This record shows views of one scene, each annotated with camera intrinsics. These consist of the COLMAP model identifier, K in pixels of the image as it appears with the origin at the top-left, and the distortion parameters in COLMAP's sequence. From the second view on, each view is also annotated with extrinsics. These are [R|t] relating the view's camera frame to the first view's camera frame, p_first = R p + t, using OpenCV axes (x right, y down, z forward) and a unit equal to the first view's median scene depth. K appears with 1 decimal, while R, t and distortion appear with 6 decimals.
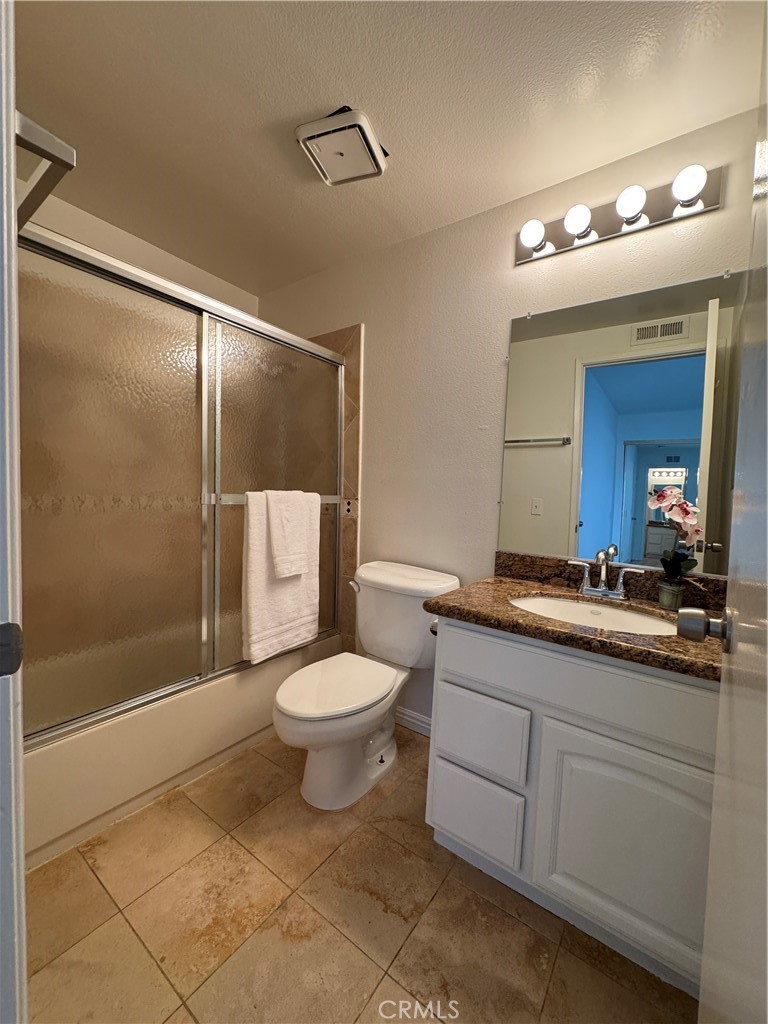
lens RADIAL K [[406.1, 0, 387.8], [0, 406.1, 511.3], [0, 0, 1]] dist [-0.005394, 0.000258]
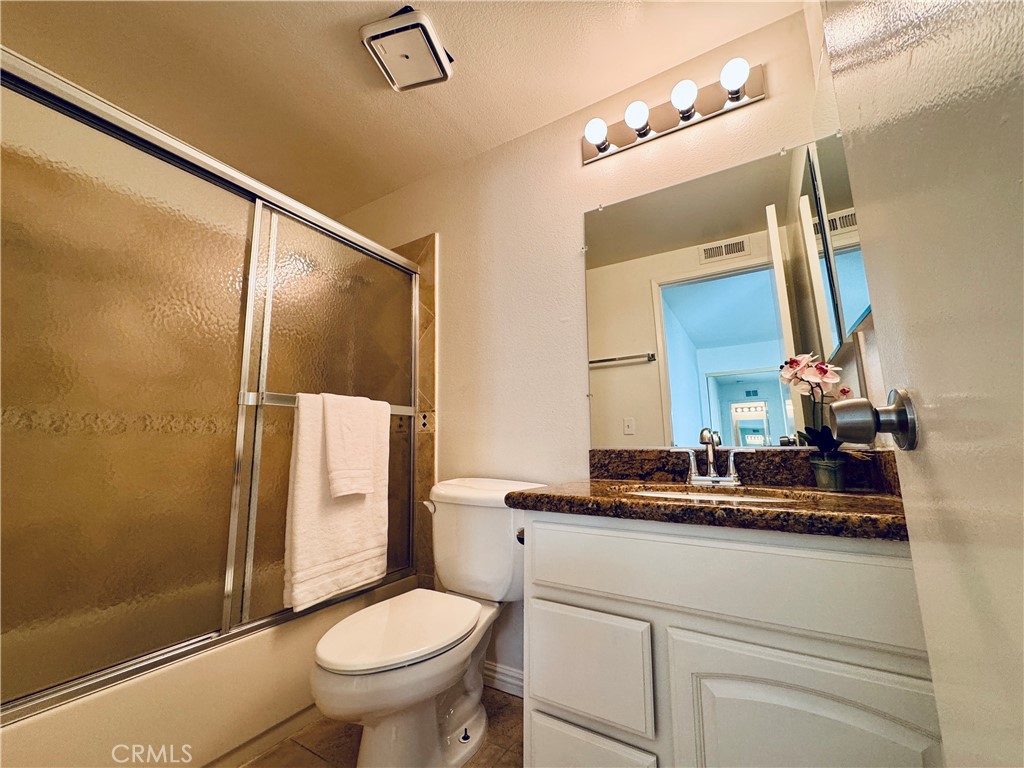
lens RADIAL K [[406.1, 0, 513.8], [0, 406.1, 384.0], [0, 0, 1]] dist [-0.005394, 0.000258]
pose [[0.995720, -0.035814, 0.085198, 0.033119], [0.052212, 0.978643, -0.198827, 0.127042], [-0.076258, 0.202425, 0.976324, 0.124257]]
